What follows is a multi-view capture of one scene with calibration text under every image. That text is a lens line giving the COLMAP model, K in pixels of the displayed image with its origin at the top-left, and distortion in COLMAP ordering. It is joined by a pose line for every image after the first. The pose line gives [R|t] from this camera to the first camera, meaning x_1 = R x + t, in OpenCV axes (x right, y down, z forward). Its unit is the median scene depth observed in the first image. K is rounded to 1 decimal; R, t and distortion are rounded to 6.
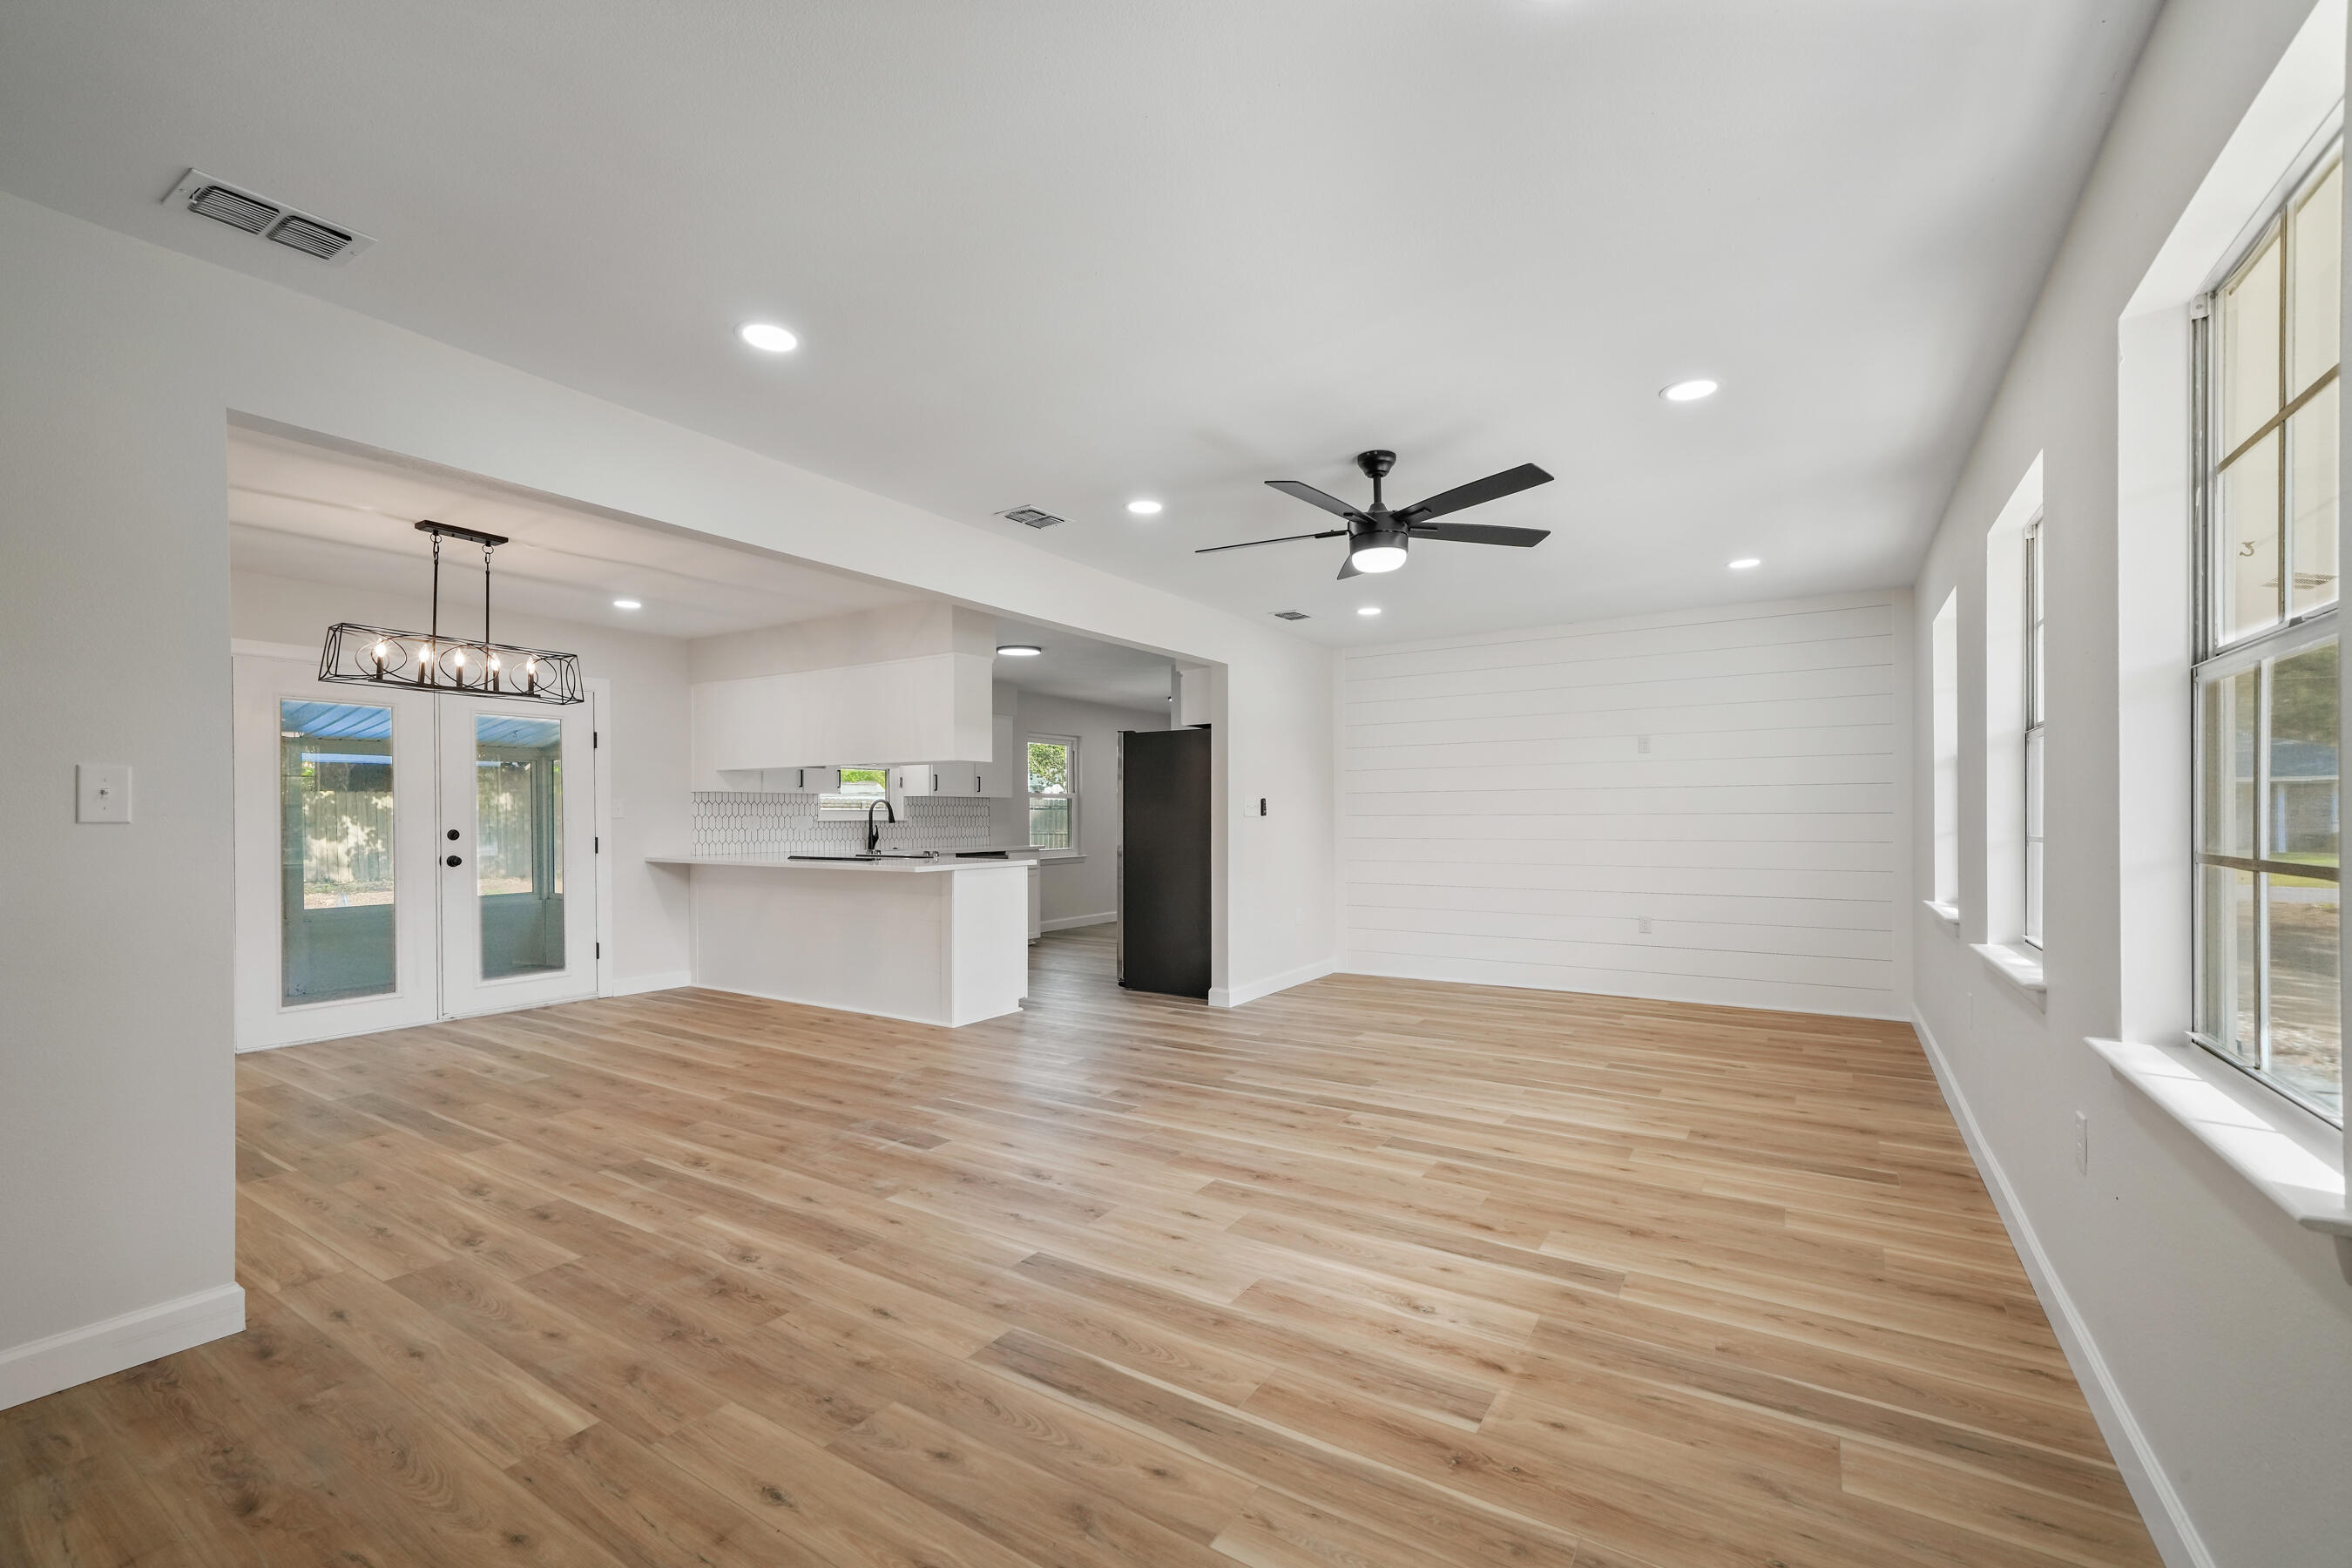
lens RADIAL K [[986.5, 0, 1174.1], [0, 986.5, 818.3], [0, 0, 1]] dist [0.002258, 0.001790]
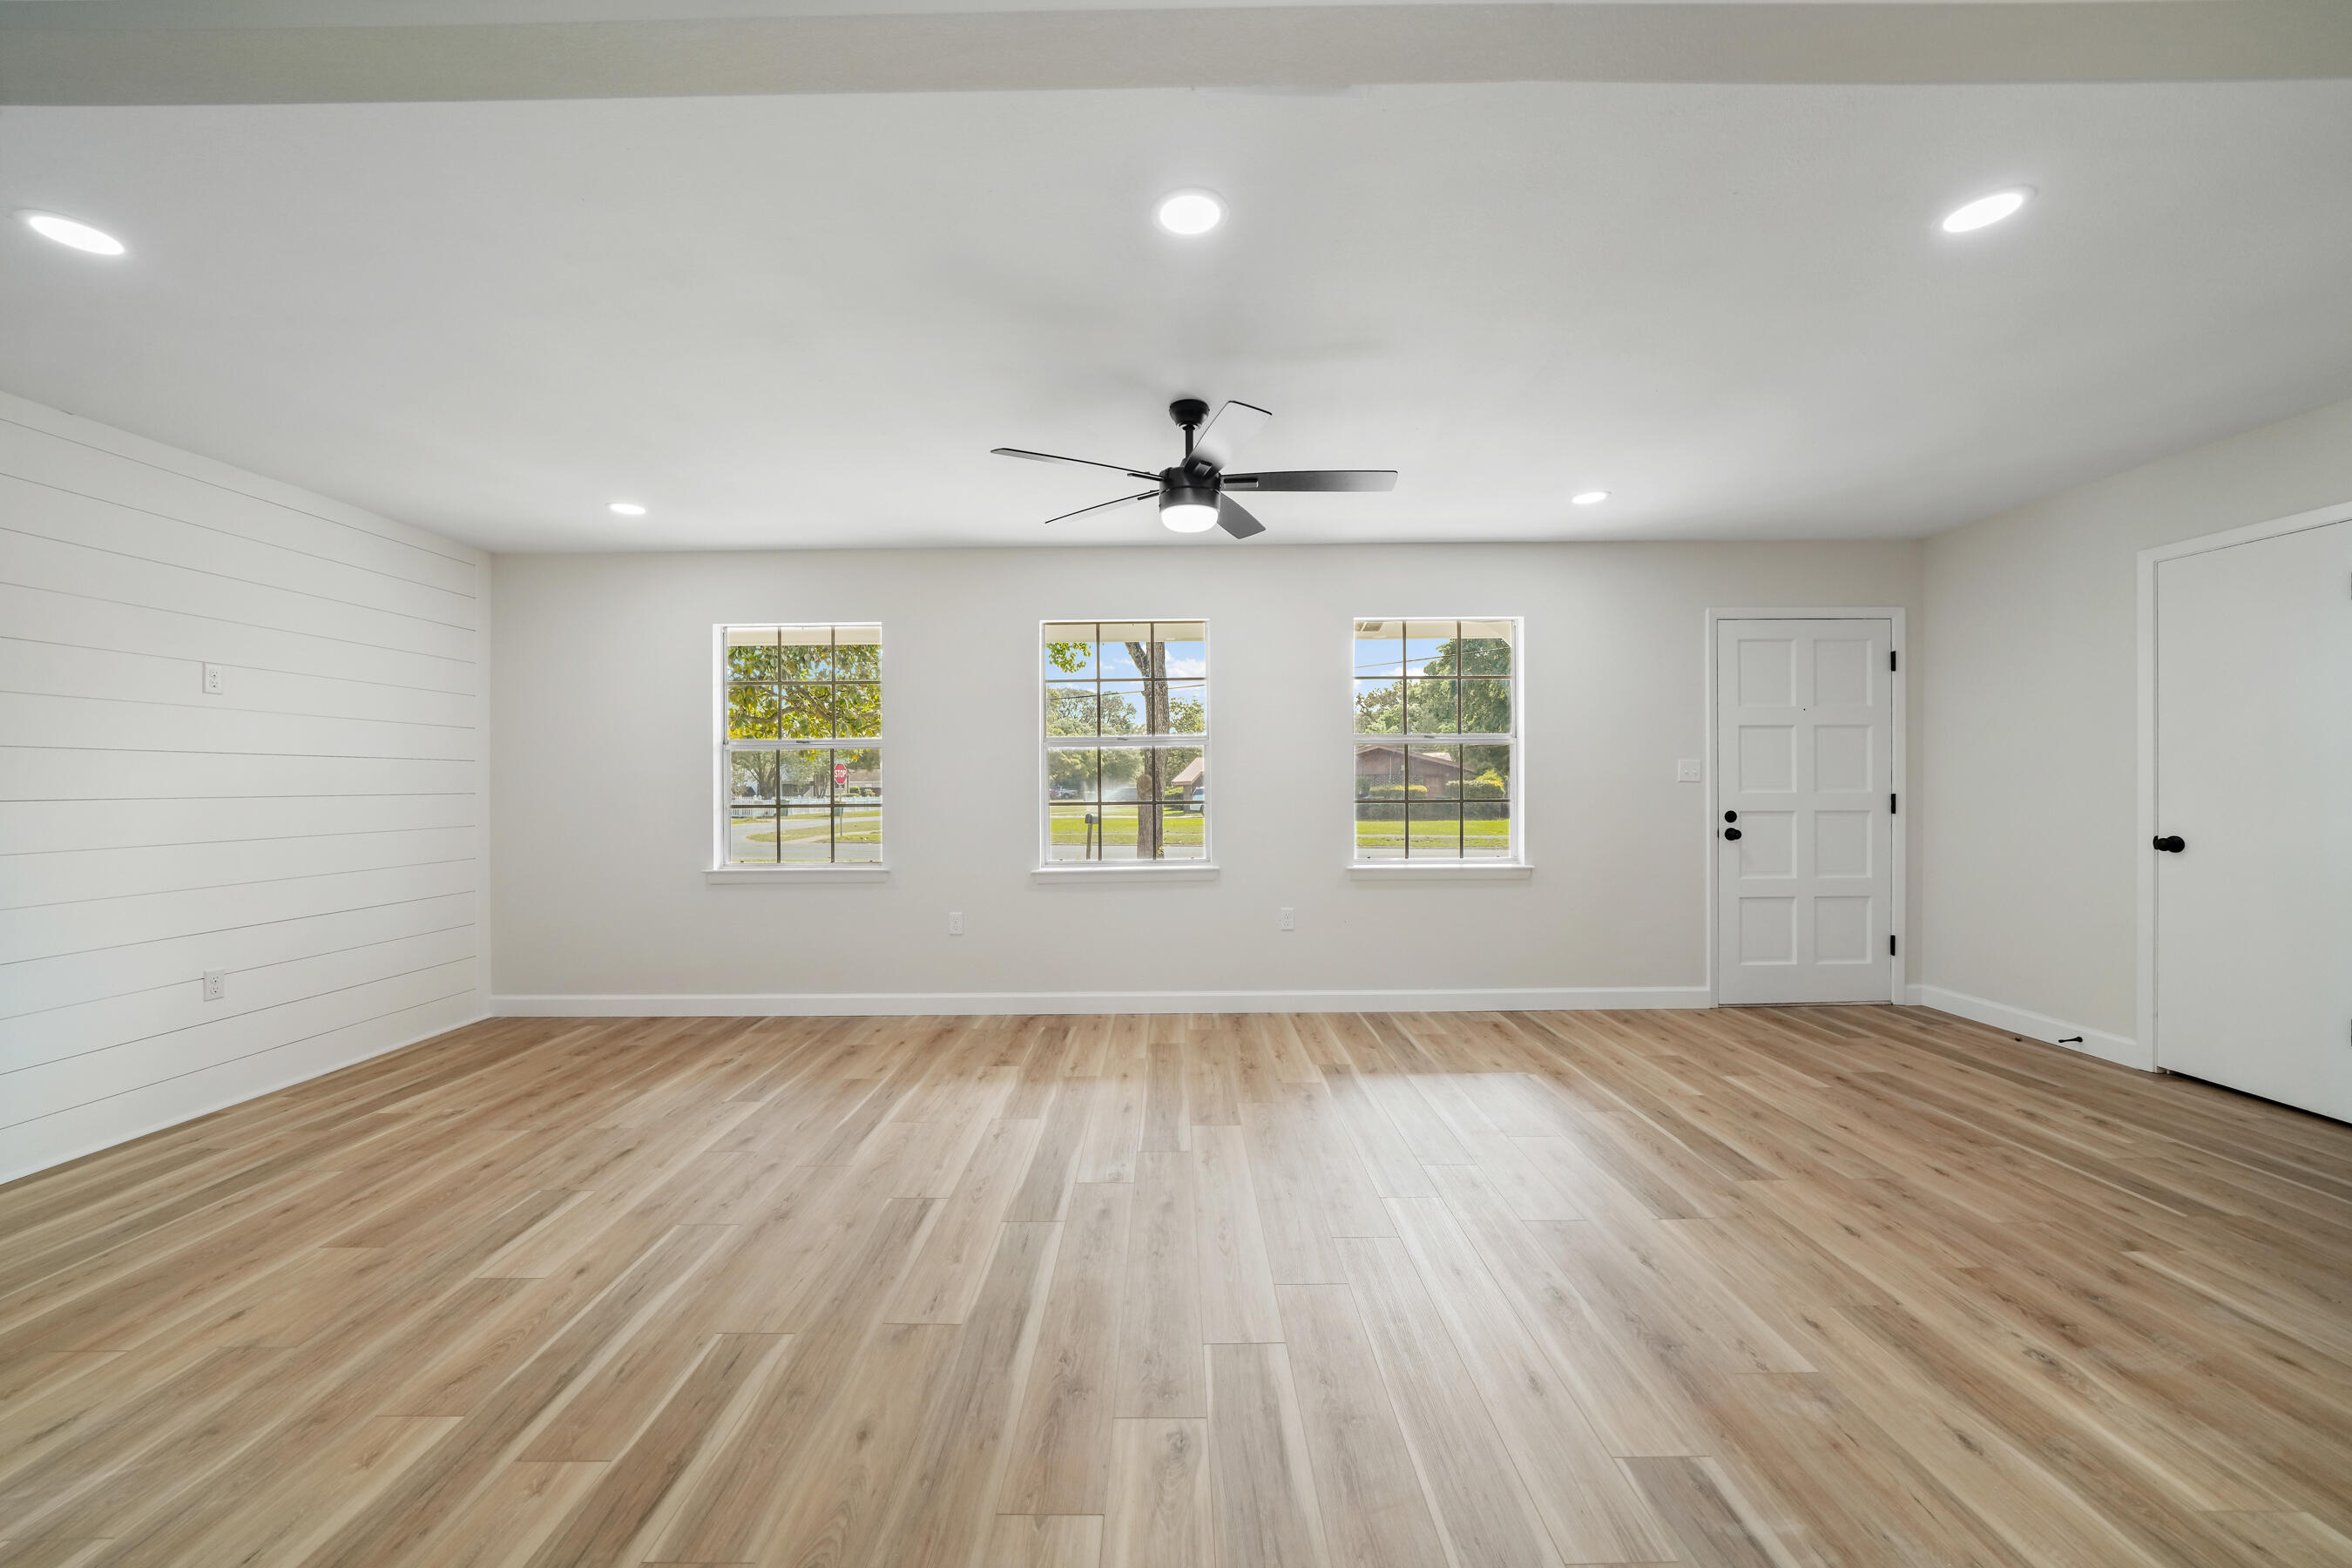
lens RADIAL K [[891.5, 0, 1159.8], [0, 891.5, 790.3], [0, 0, 1]] dist [-0.013177, 0.001199]
pose [[-0.530597, 0.001582, 0.847622, -0.530667], [0.011932, 0.999913, 0.005603, -0.008842], [-0.847540, 0.013087, -0.530570, 1.595579]]
